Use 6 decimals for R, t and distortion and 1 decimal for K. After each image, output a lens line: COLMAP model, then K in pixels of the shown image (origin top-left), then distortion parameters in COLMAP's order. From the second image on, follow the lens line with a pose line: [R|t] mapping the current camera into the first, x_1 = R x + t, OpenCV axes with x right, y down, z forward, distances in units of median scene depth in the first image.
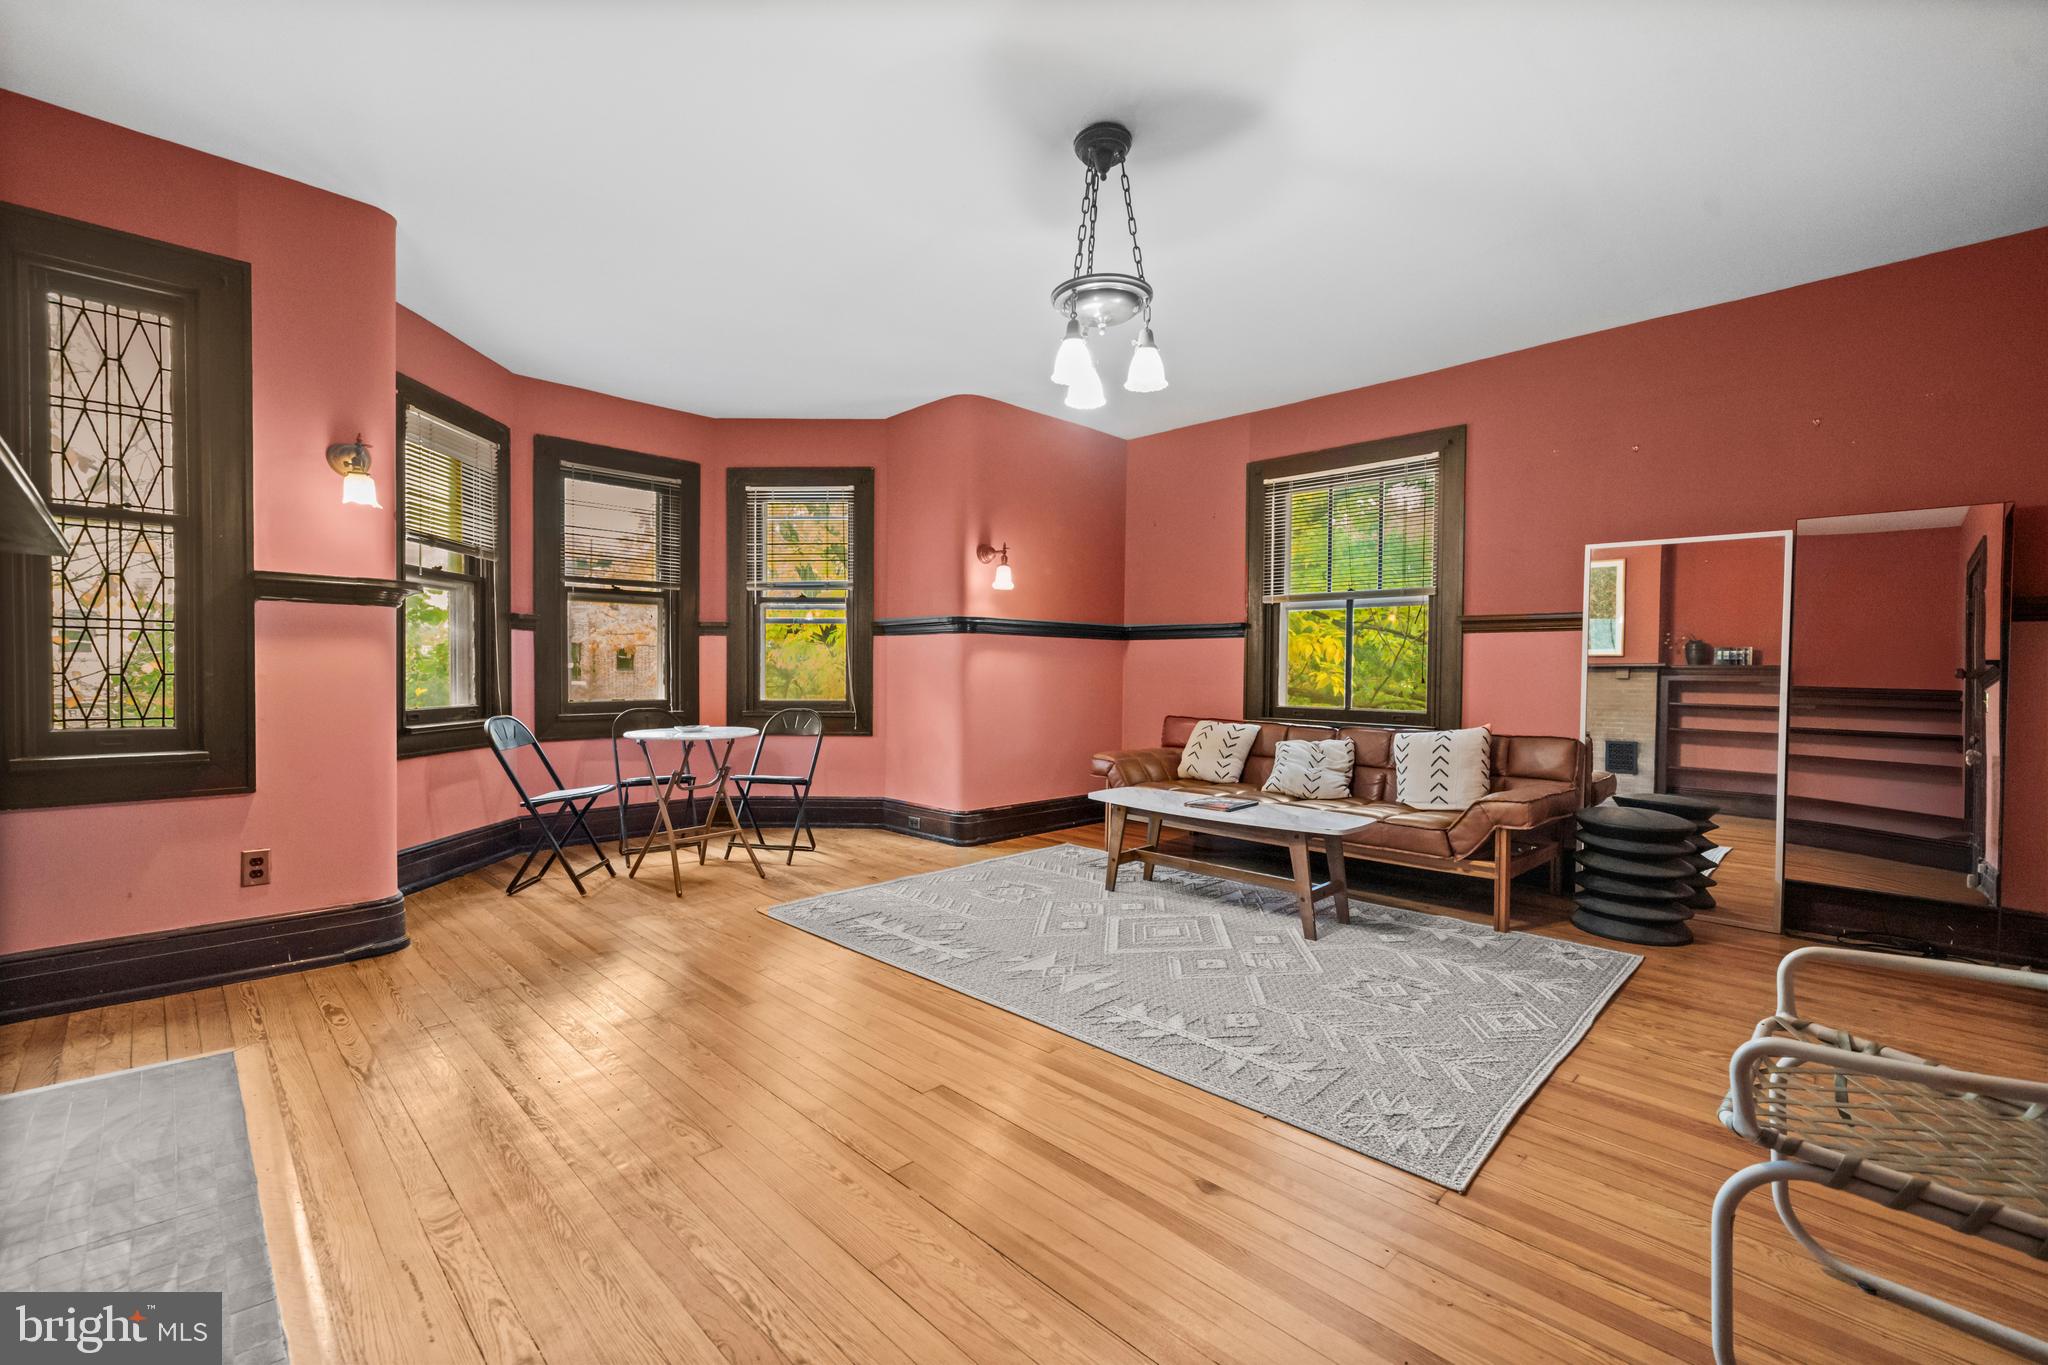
lens RADIAL K [[886.8, 0, 1035.7], [0, 886.8, 685.8], [0, 0, 1]] dist [-0.001718, -0.000221]
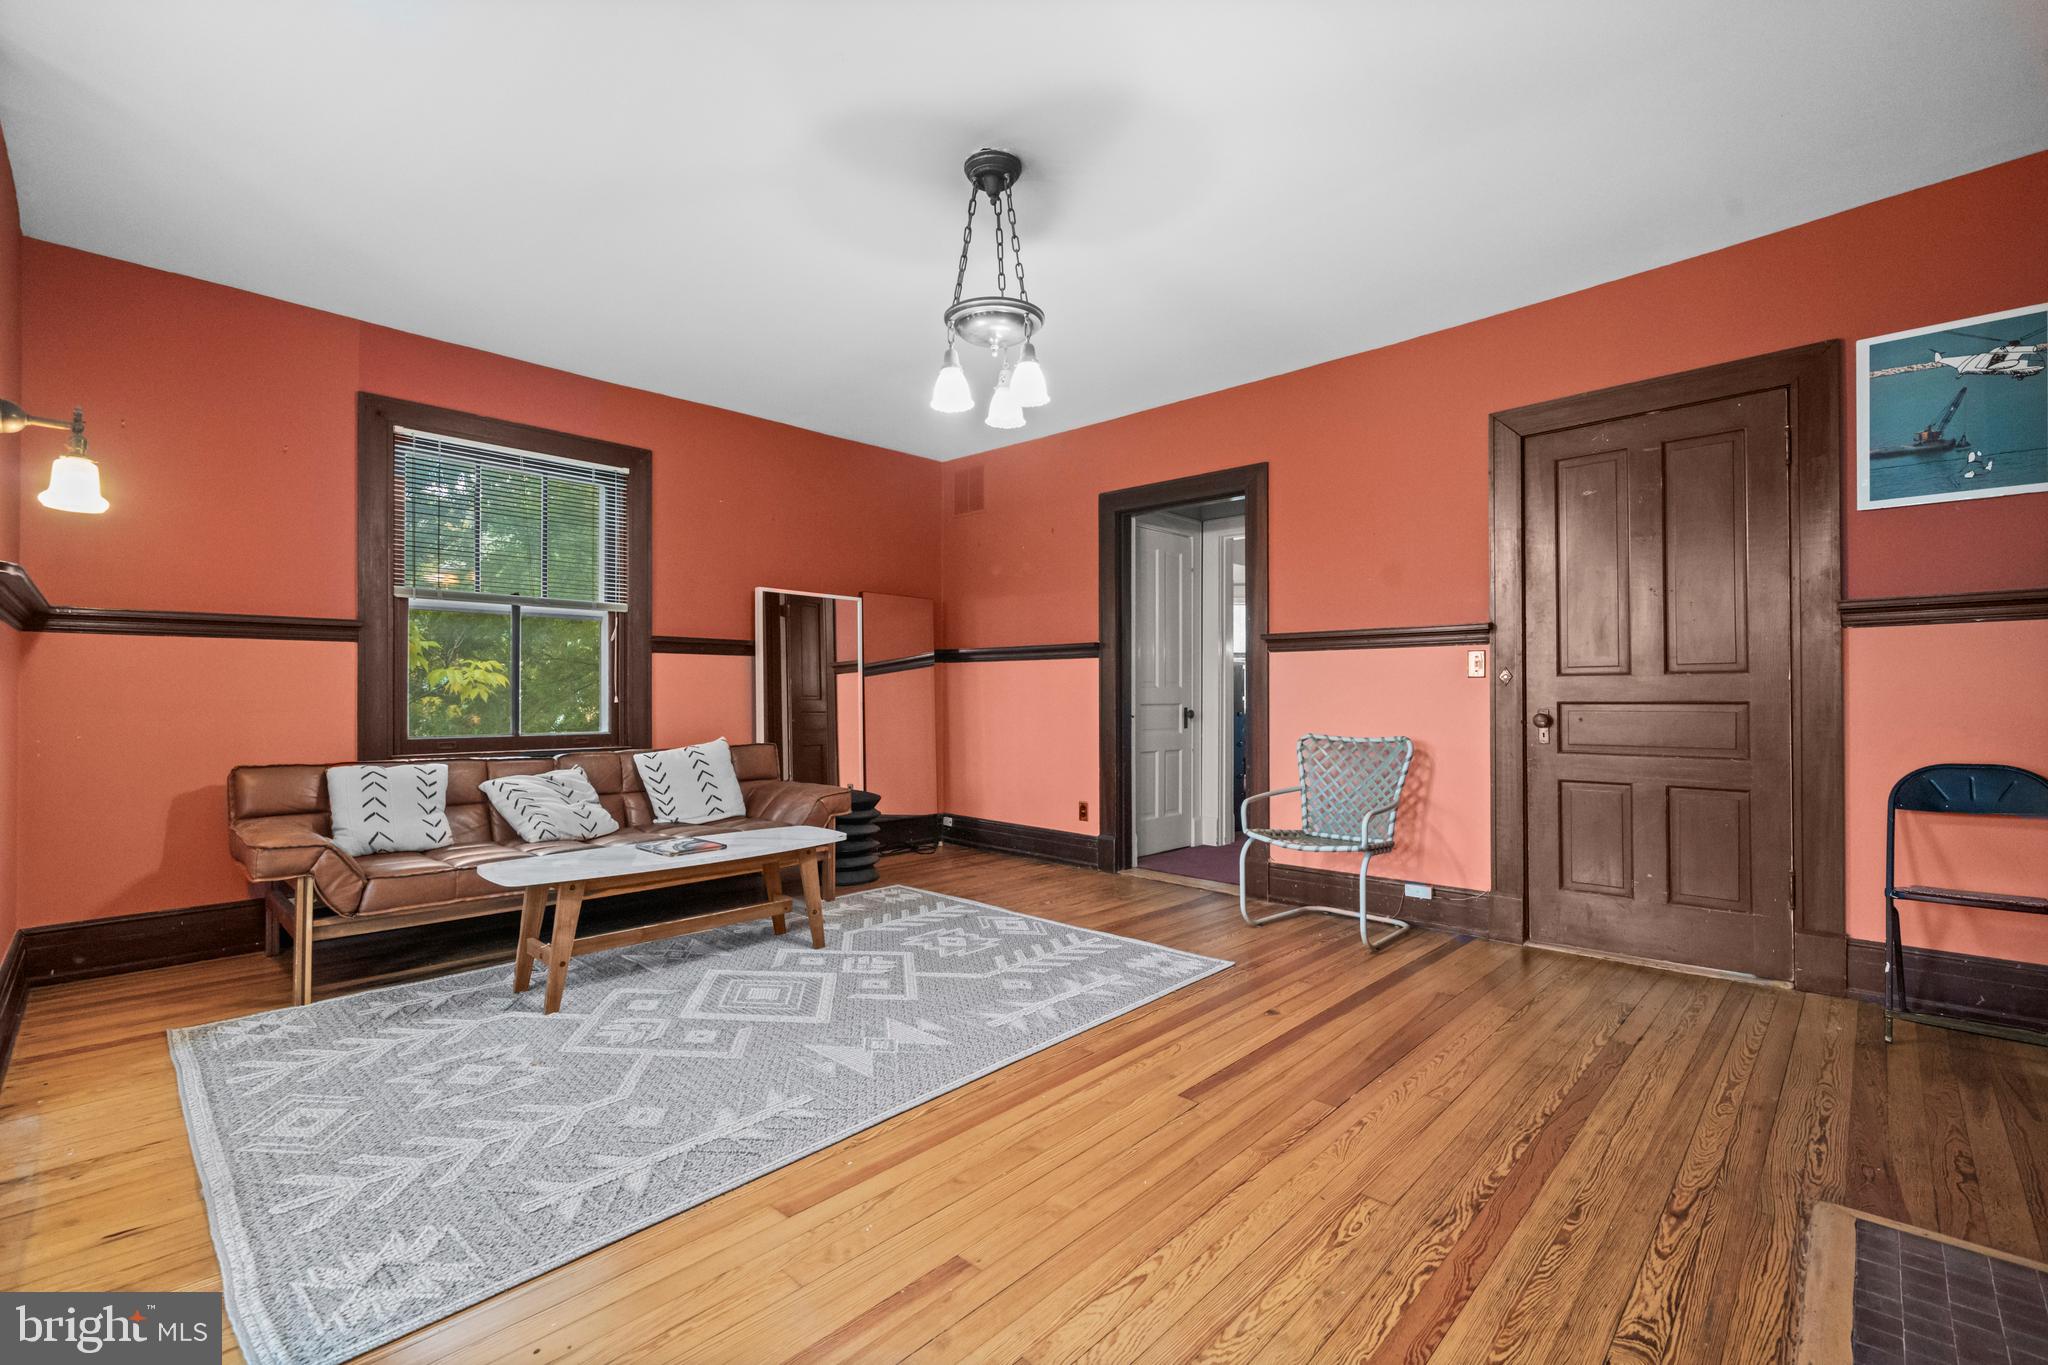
lens RADIAL K [[886.8, 0, 1035.3], [0, 886.8, 678.4], [0, 0, 1]] dist [-0.001718, -0.000221]
pose [[-0.035742, 0.012462, 0.999283, -0.655796], [0.022152, 0.999686, -0.011674, -0.008980], [-0.999116, 0.021719, -0.036007, 0.699253]]
